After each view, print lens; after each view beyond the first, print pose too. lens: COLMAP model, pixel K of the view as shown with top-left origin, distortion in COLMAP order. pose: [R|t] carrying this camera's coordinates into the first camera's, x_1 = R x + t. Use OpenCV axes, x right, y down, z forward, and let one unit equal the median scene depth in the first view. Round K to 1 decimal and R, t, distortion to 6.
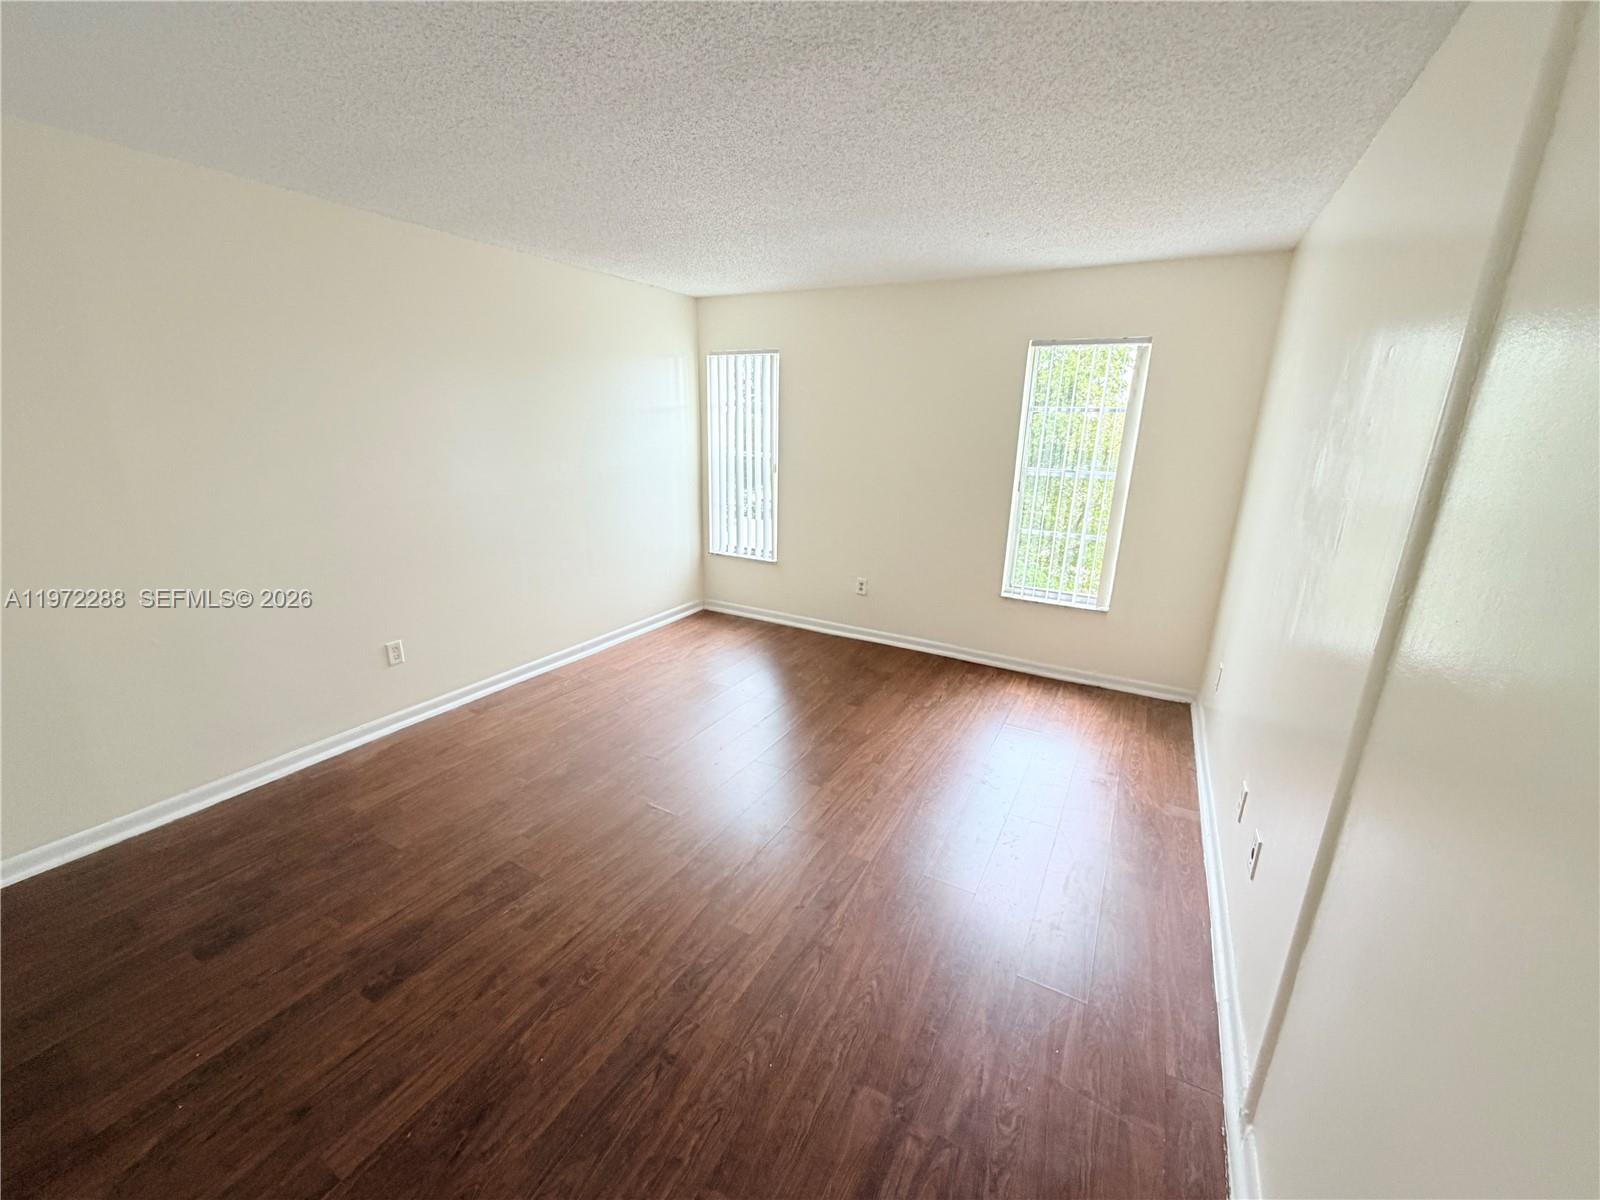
lens RADIAL K [[635.1, 0, 795.6], [0, 635.1, 597.9], [0, 0, 1]] dist [0.000208, -0.000351]
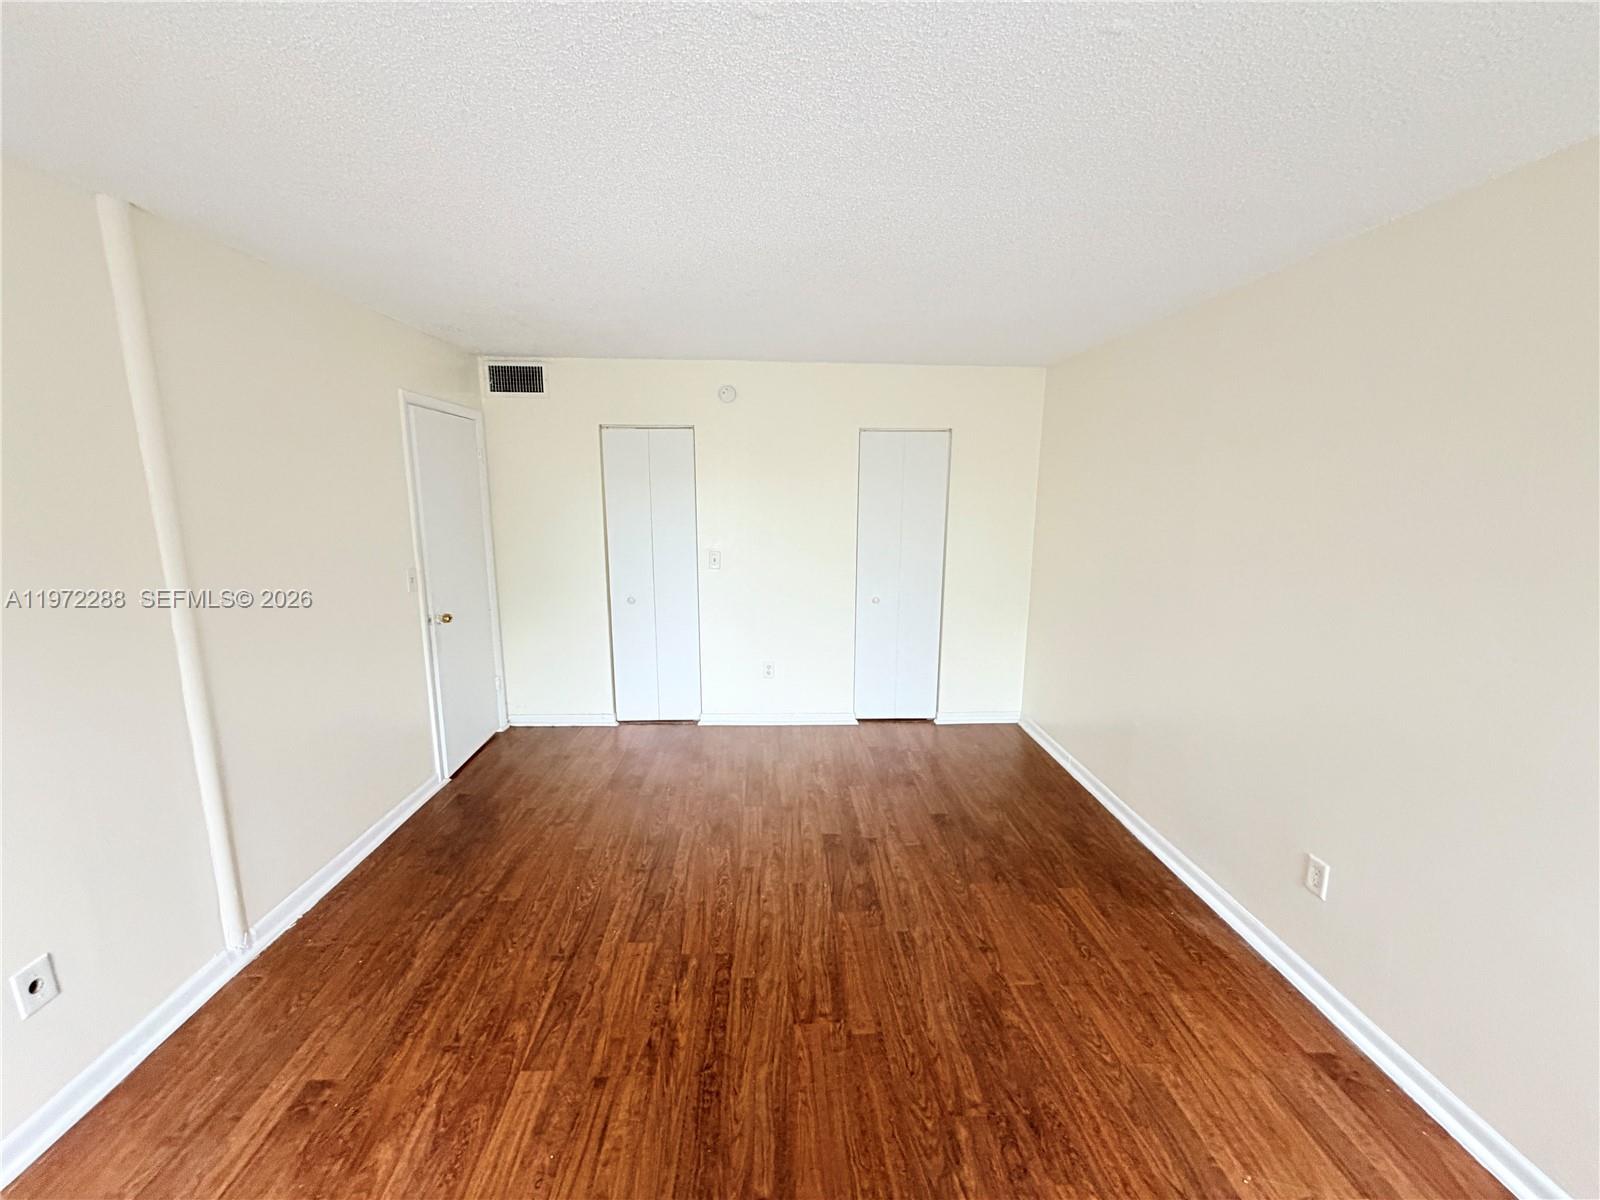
lens RADIAL K [[635.1, 0, 797.8], [0, 635.1, 594.6], [0, 0, 1]] dist [0.000208, -0.000351]
pose [[-0.848779, 0.060570, -0.525266, 0.119142], [-0.169283, 0.909998, 0.378479, -0.269405], [0.500916, 0.410164, -0.762134, 0.897577]]
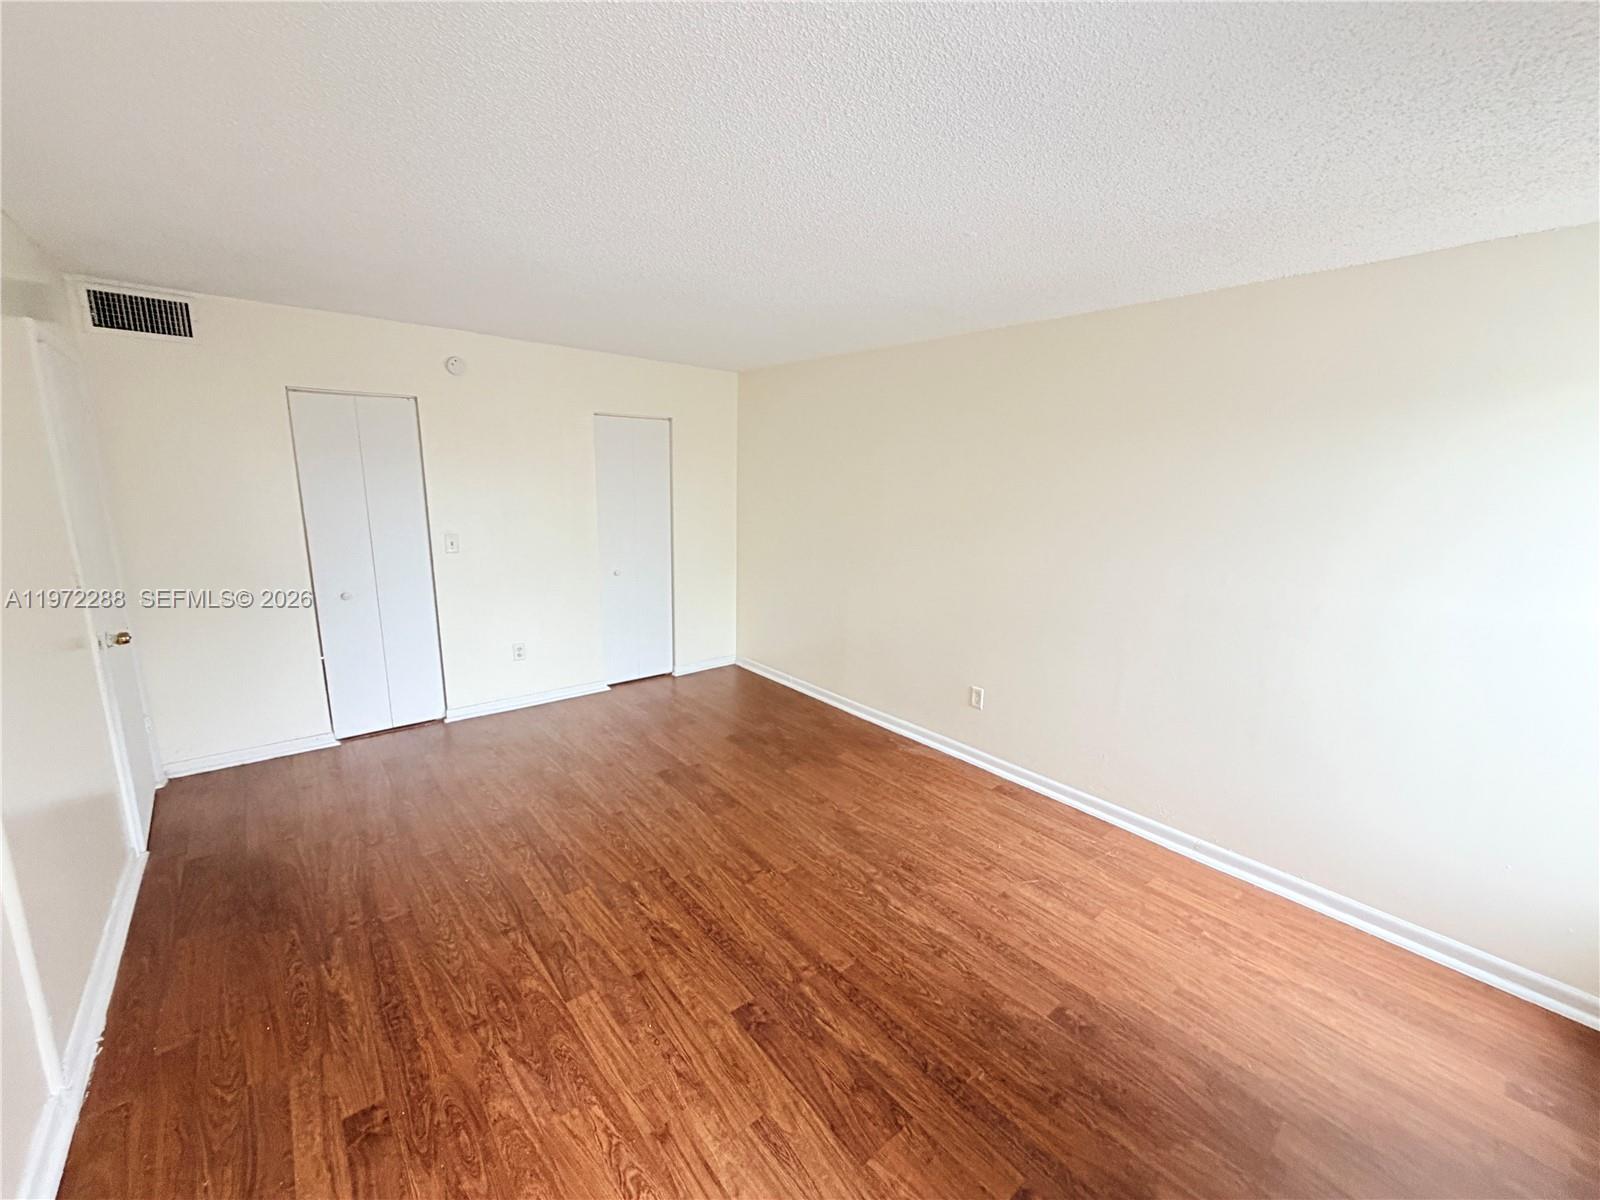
lens RADIAL K [[635.1, 0, 795.5], [0, 635.1, 592.7], [0, 0, 1]] dist [0.000208, -0.000351]
pose [[-0.352522, 0.143935, -0.924668, 0.420819], [-0.286838, 0.923920, 0.253173, -0.230543], [0.890759, 0.354479, -0.284417, 0.780959]]
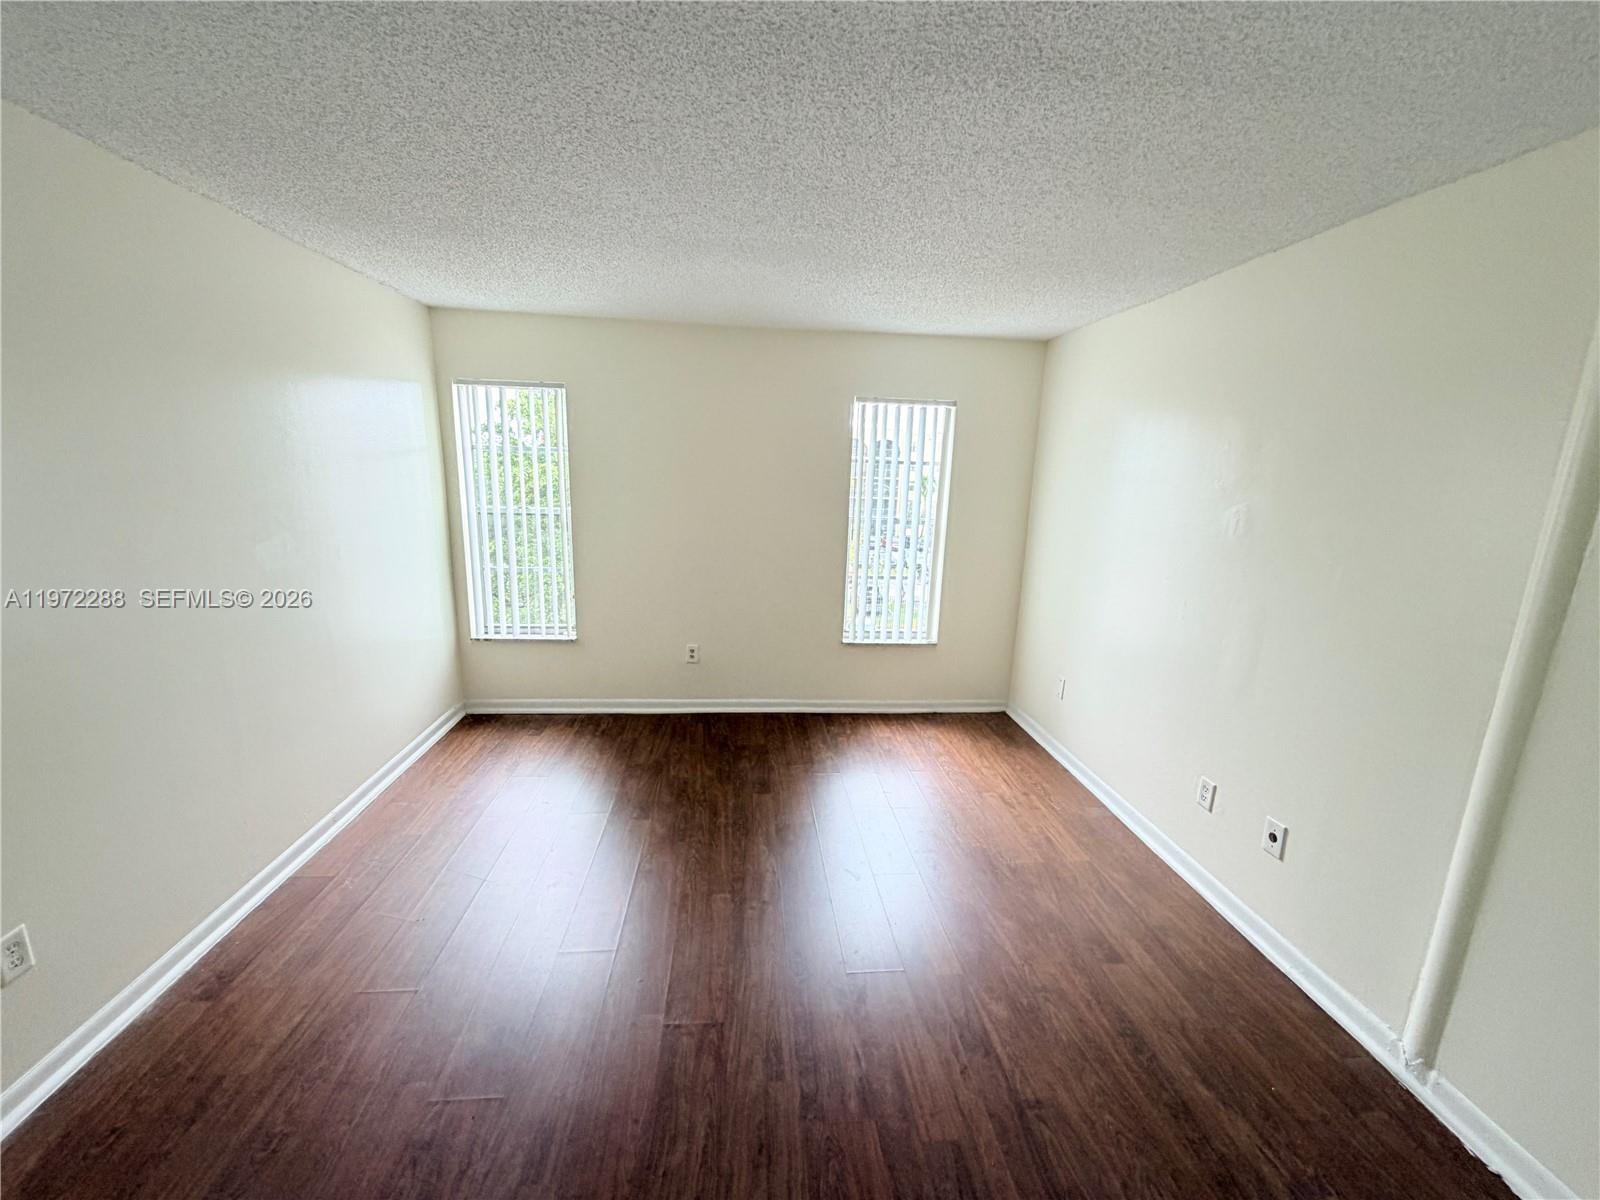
lens RADIAL K [[635.1, 0, 794.8], [0, 635.1, 599.4], [0, 0, 1]] dist [0.000208, -0.000351]
pose [[0.828044, -0.111546, 0.549455, -0.301010], [0.139188, 0.990228, -0.008731, -0.076544], [-0.543112, 0.083707, 0.835477, 0.201929]]
